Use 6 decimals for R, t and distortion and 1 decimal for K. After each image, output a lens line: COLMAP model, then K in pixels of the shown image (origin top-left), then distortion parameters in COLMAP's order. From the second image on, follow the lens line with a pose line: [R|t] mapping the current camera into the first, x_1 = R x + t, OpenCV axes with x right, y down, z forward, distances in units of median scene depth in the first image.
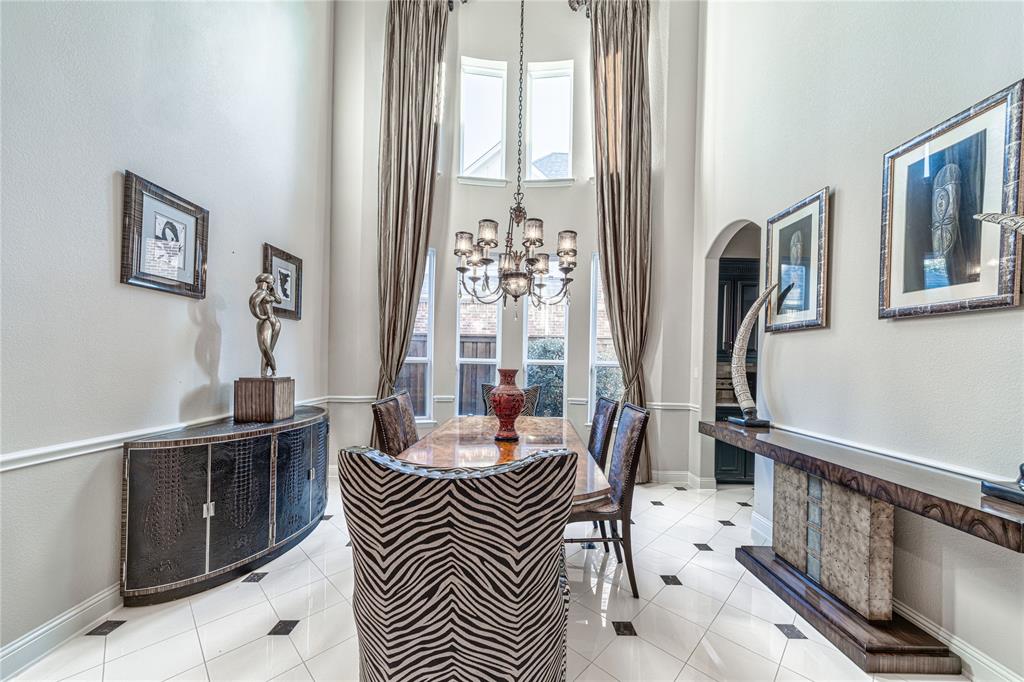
lens RADIAL K [[371.3, 0, 513.7], [0, 371.3, 360.2], [0, 0, 1]] dist [0.000215, 0.000023]
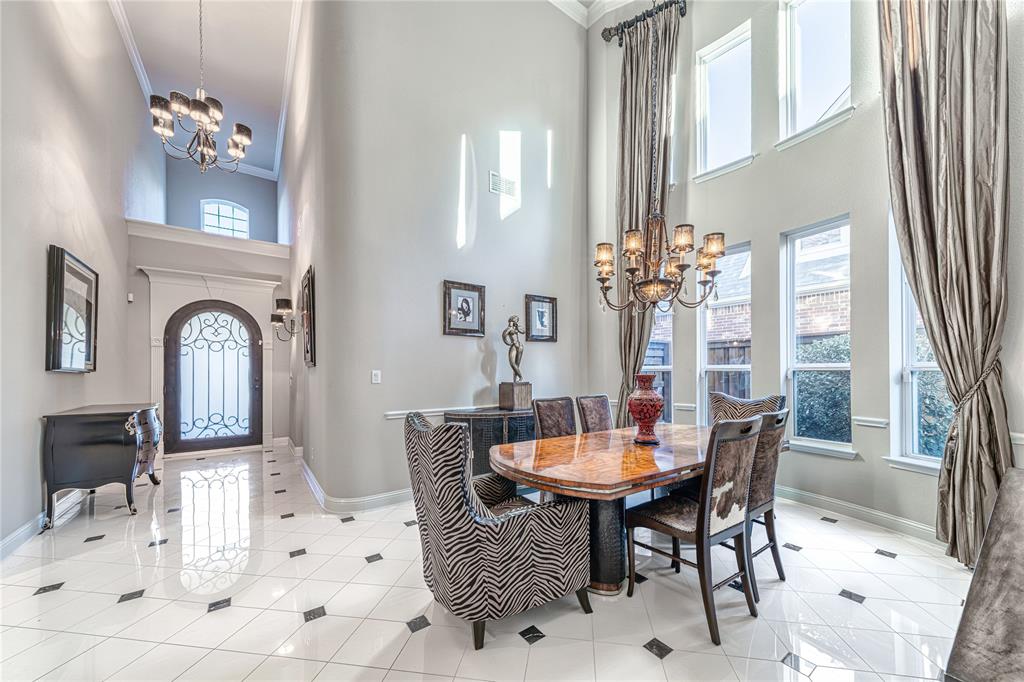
lens RADIAL K [[371.3, 0, 513.7], [0, 371.3, 360.2], [0, 0, 1]] dist [0.000215, 0.000023]
pose [[0.563759, -0.045600, -0.824680, 0.637047], [0.021543, 0.998947, -0.040510, 0.018224], [0.825659, 0.005072, 0.564147, 0.122371]]
